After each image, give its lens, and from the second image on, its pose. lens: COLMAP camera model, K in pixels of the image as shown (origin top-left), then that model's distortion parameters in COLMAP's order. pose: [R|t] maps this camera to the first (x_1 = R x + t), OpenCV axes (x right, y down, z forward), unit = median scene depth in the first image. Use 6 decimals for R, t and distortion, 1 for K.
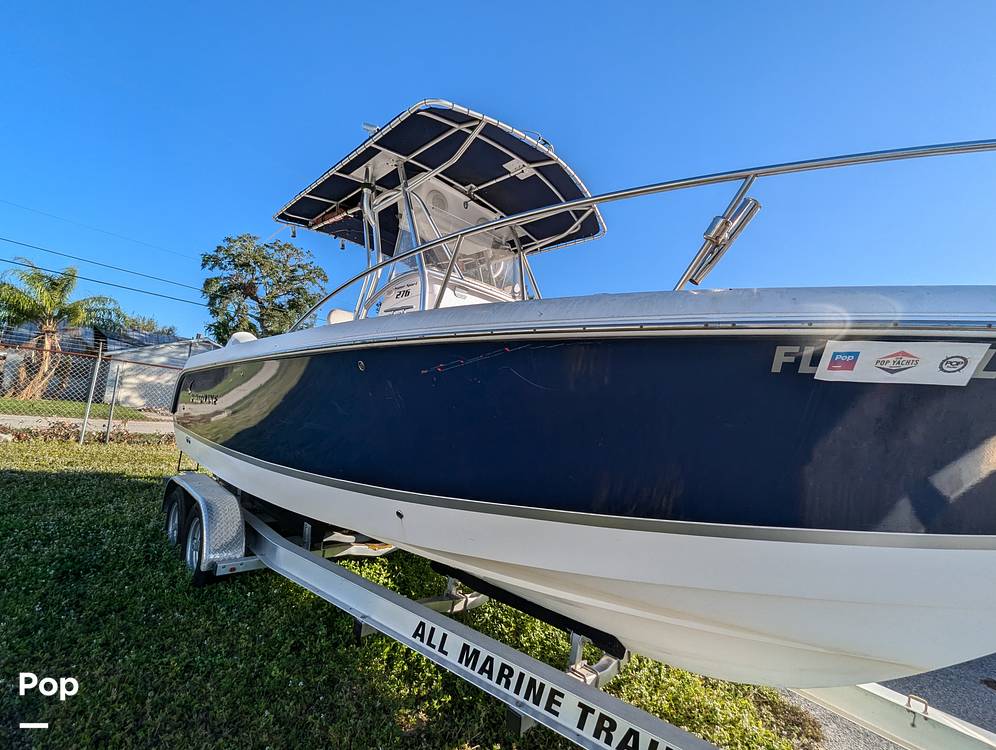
lens RADIAL K [[420.8, 0, 500.8], [0, 420.8, 375.9], [0, 0, 1]] dist [0.007557, -0.002439]
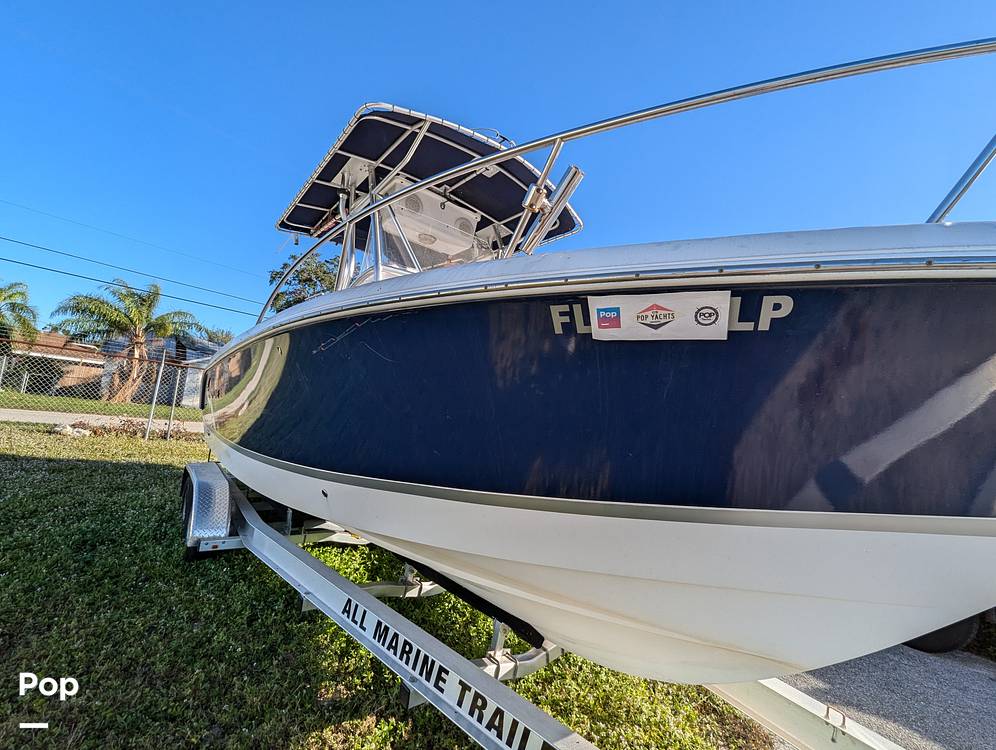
lens RADIAL K [[420.8, 0, 506.5], [0, 420.8, 377.5], [0, 0, 1]] dist [0.007557, -0.002439]
pose [[0.992960, -0.000593, -0.118451, 0.218973], [-0.001646, 0.999822, -0.018808, 0.038445], [0.118441, 0.018870, 0.992782, 0.001969]]
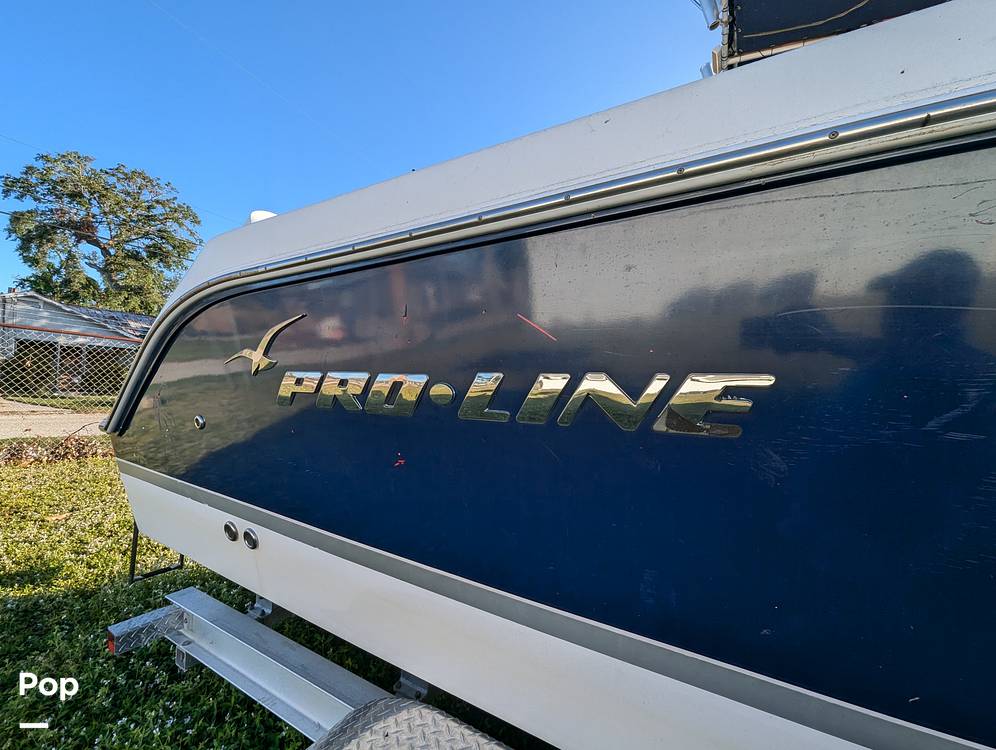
lens RADIAL K [[420.8, 0, 492.5], [0, 420.8, 376.3], [0, 0, 1]] dist [0.007557, -0.002439]
pose [[0.971461, -0.043661, 0.233145, -0.756217], [0.023179, 0.995683, 0.089879, 0.040427], [-0.236062, -0.081910, 0.968280, 0.756103]]
